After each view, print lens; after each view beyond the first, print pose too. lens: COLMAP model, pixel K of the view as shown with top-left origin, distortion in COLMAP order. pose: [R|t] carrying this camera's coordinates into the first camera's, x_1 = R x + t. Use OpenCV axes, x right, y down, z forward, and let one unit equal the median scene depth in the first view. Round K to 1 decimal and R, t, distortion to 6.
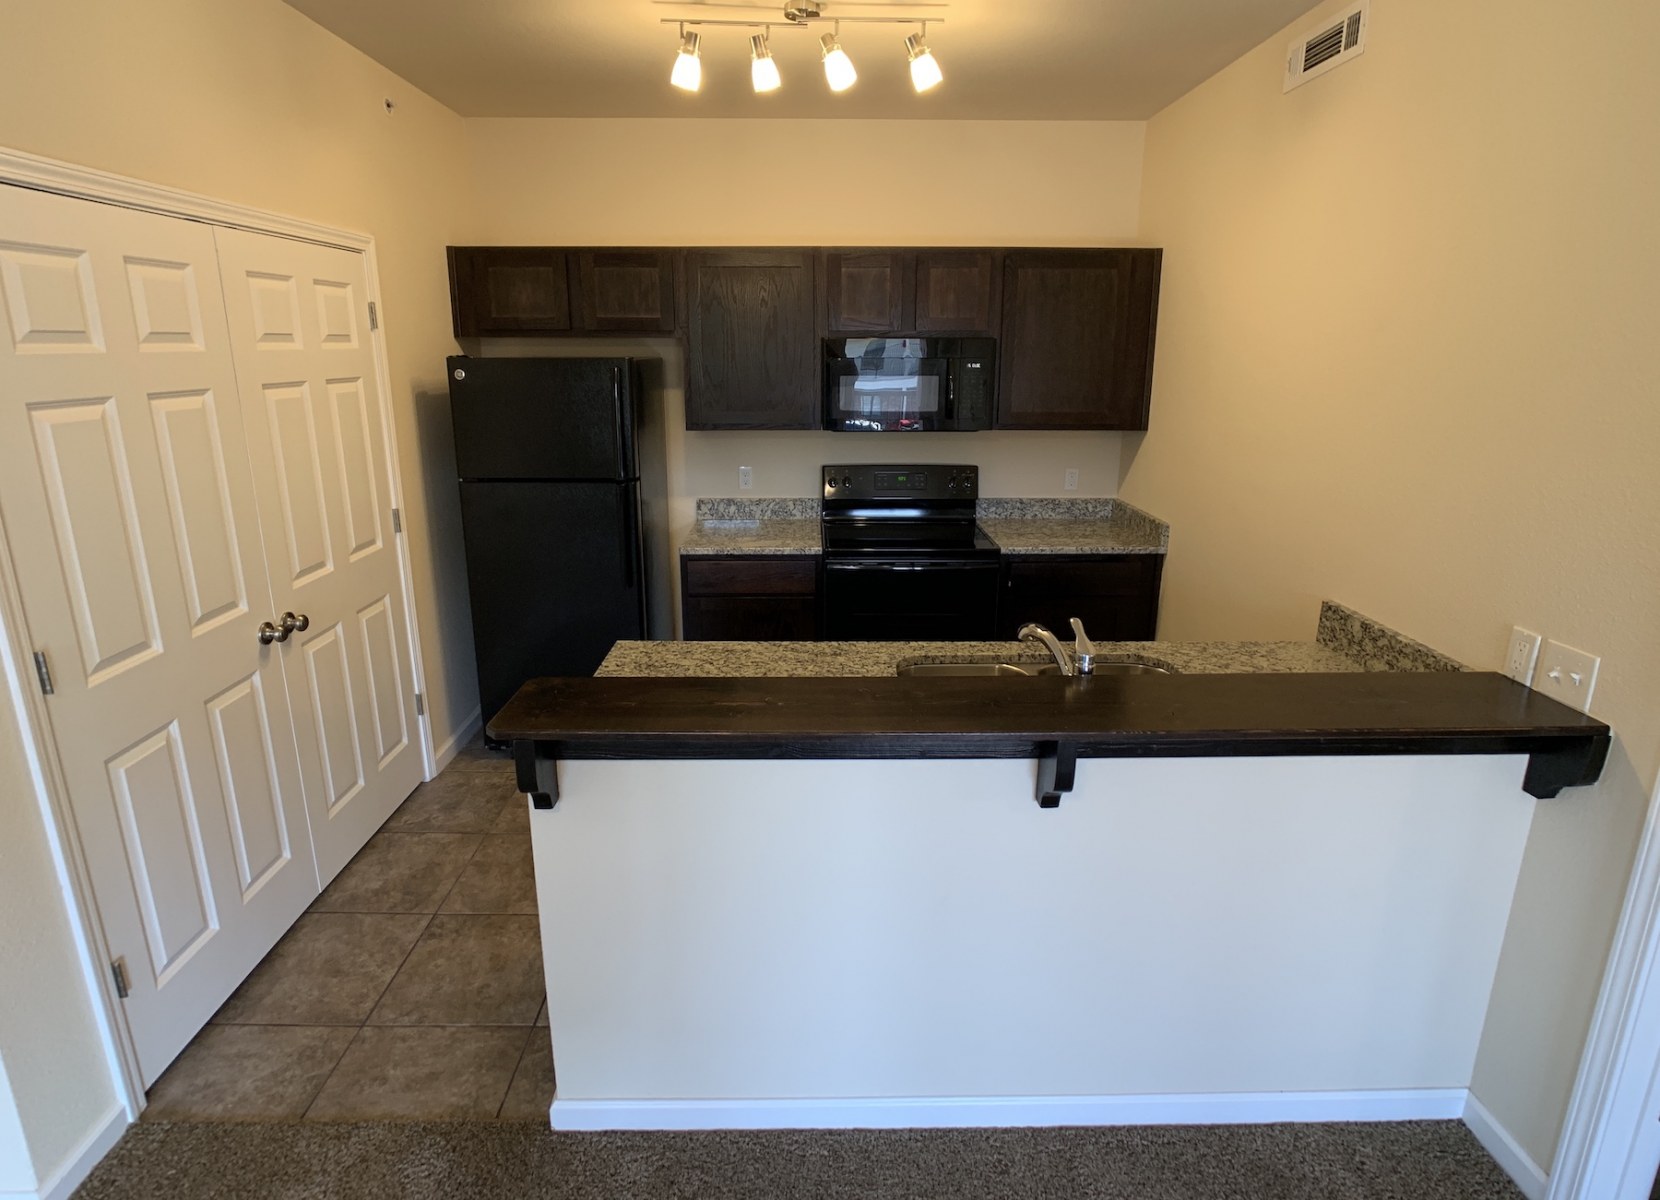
lens RADIAL K [[842.4, 0, 817.5], [0, 842.4, 559.4], [0, 0, 1]] dist [-0.018564, 0.000469]
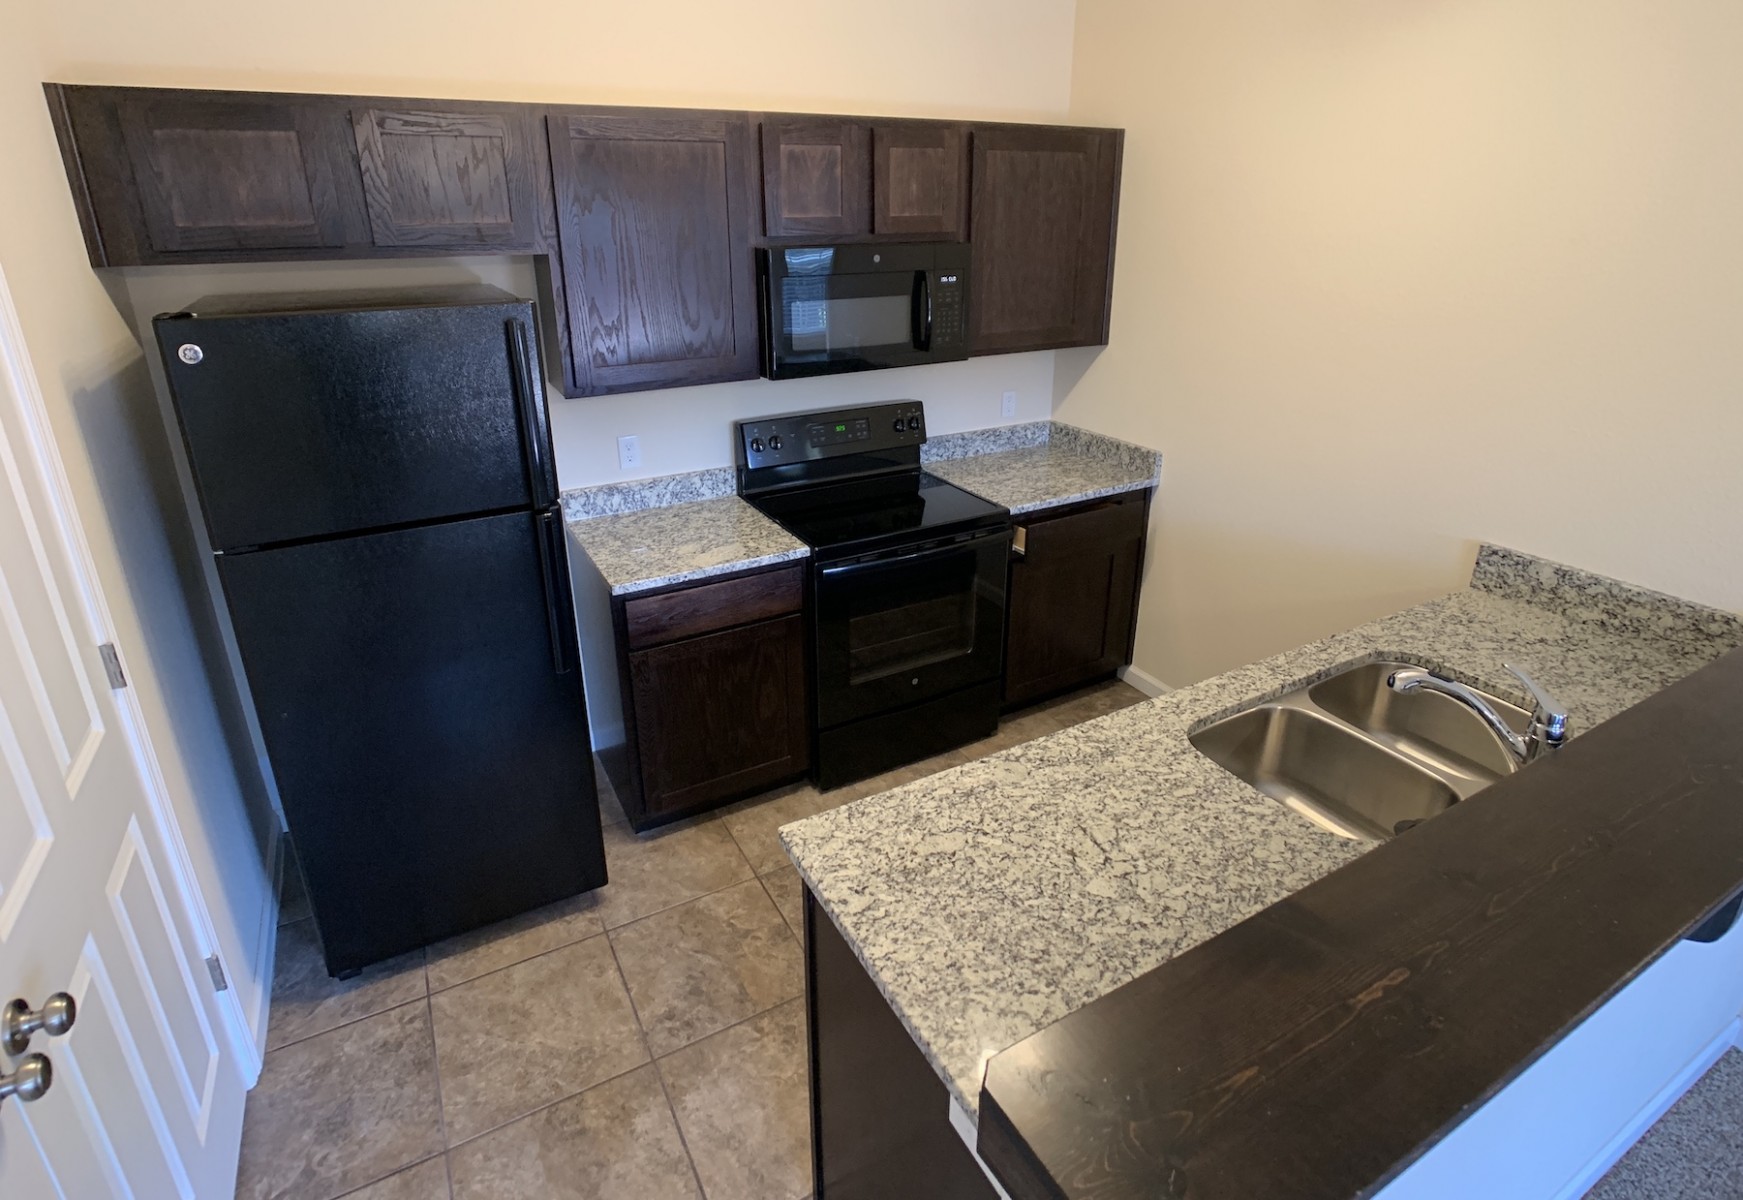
lens RADIAL K [[882.8, 0, 863.8], [0, 882.8, 534.7], [0, 0, 1]] dist [-0.015464, 0.002507]
pose [[0.881538, -0.171371, 0.439911, -0.325596], [0.125208, 0.983291, 0.132145, -0.134943], [-0.455207, -0.061410, 0.888266, 0.349347]]
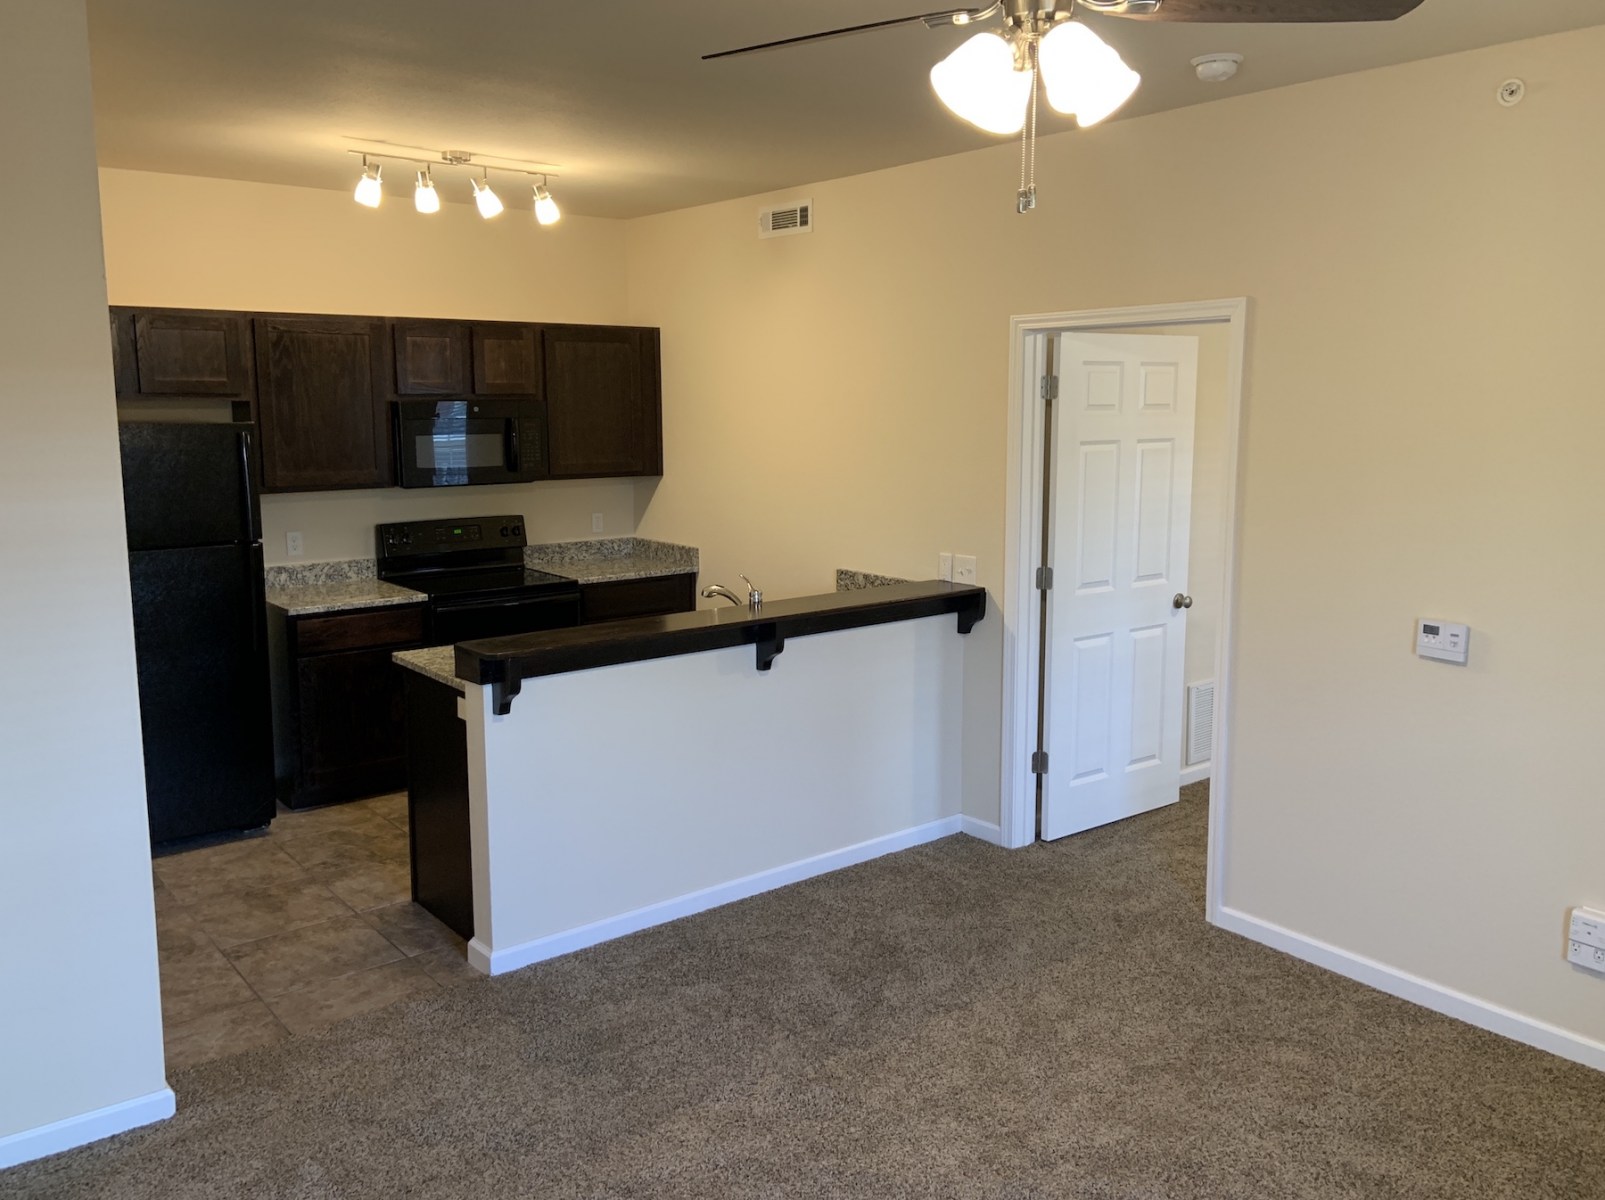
lens RADIAL K [[1240.6, 0, 812.9], [0, 1240.6, 589.2], [0, 0, 1]] dist [0.017226, -0.024505]
pose [[0.779783, -0.097446, 0.618420, -0.666902], [0.152494, 0.987624, -0.036661, 0.126749], [-0.607194, 0.122893, 0.784992, -0.604069]]
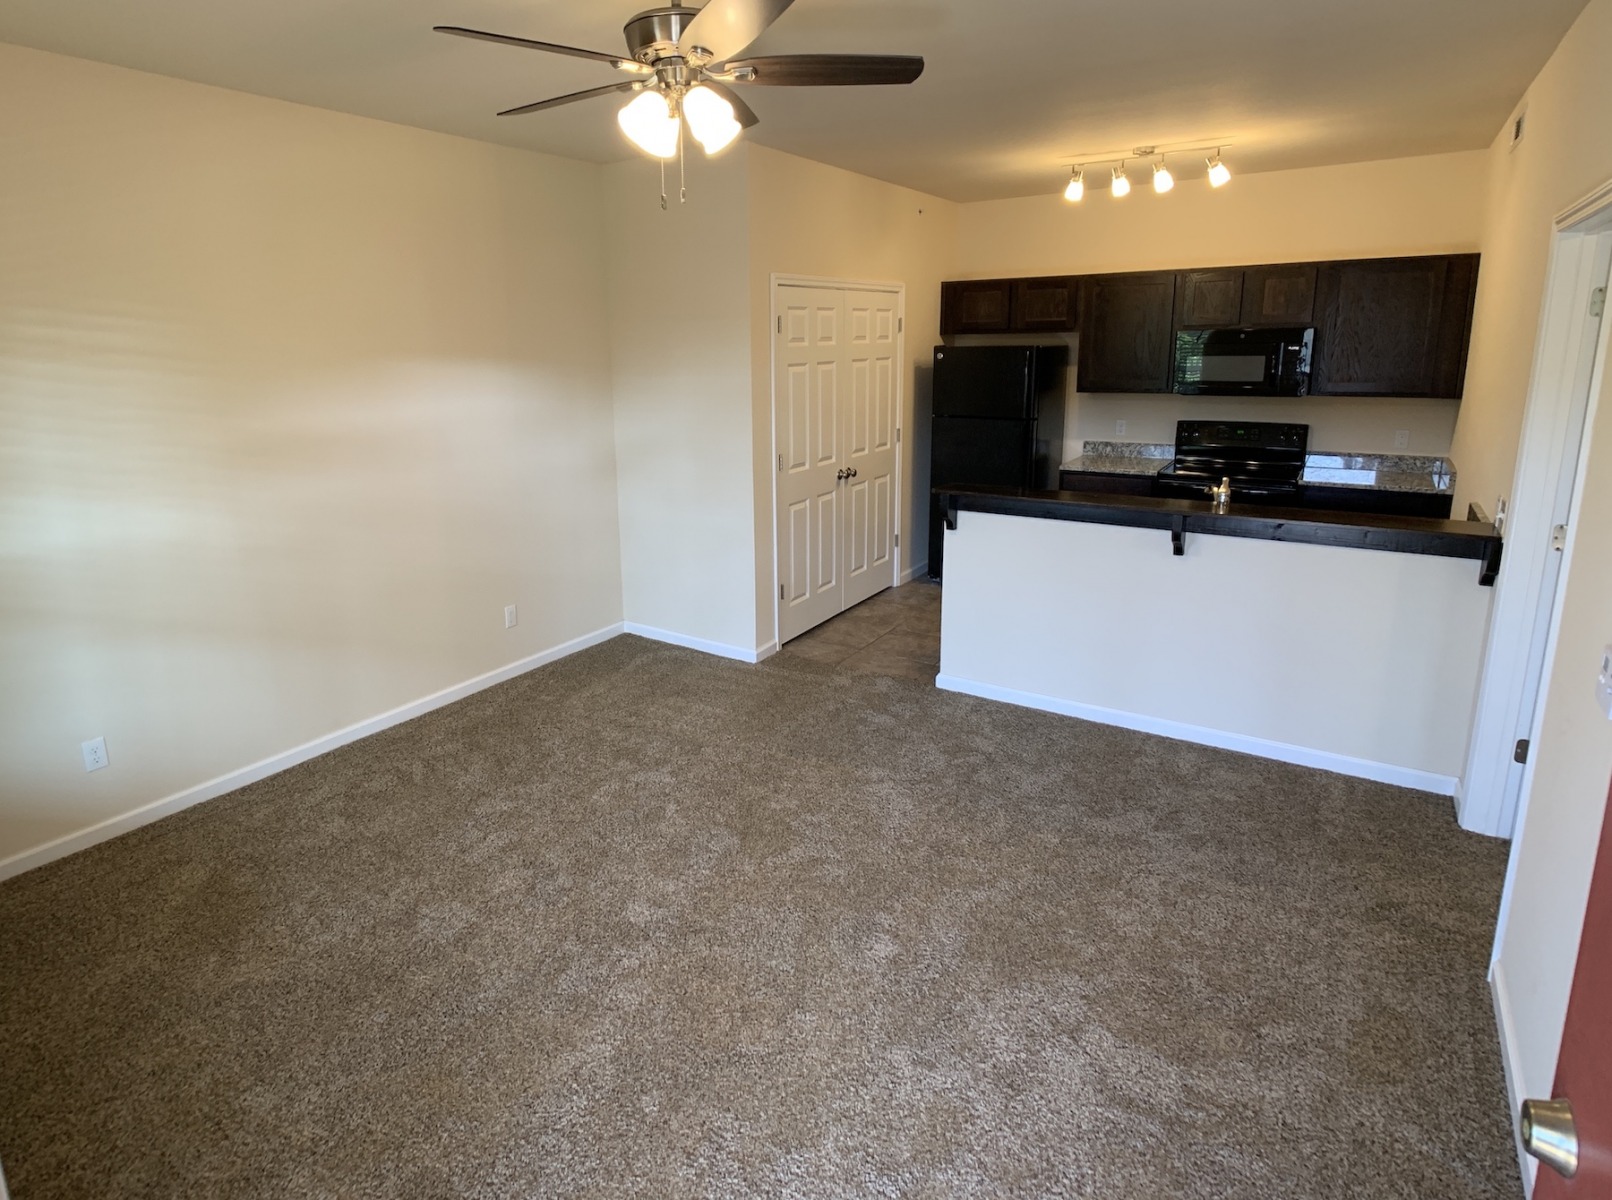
lens RADIAL K [[882.5, 0, 754.0], [0, 882.5, 527.0], [0, 0, 1]] dist [-0.000502, -0.000265]
pose [[0.823604, 0.101385, -0.558030, 0.338841], [-0.119210, 0.992859, 0.004442, 0.182989], [0.554495, 0.062864, 0.829809, -0.769033]]
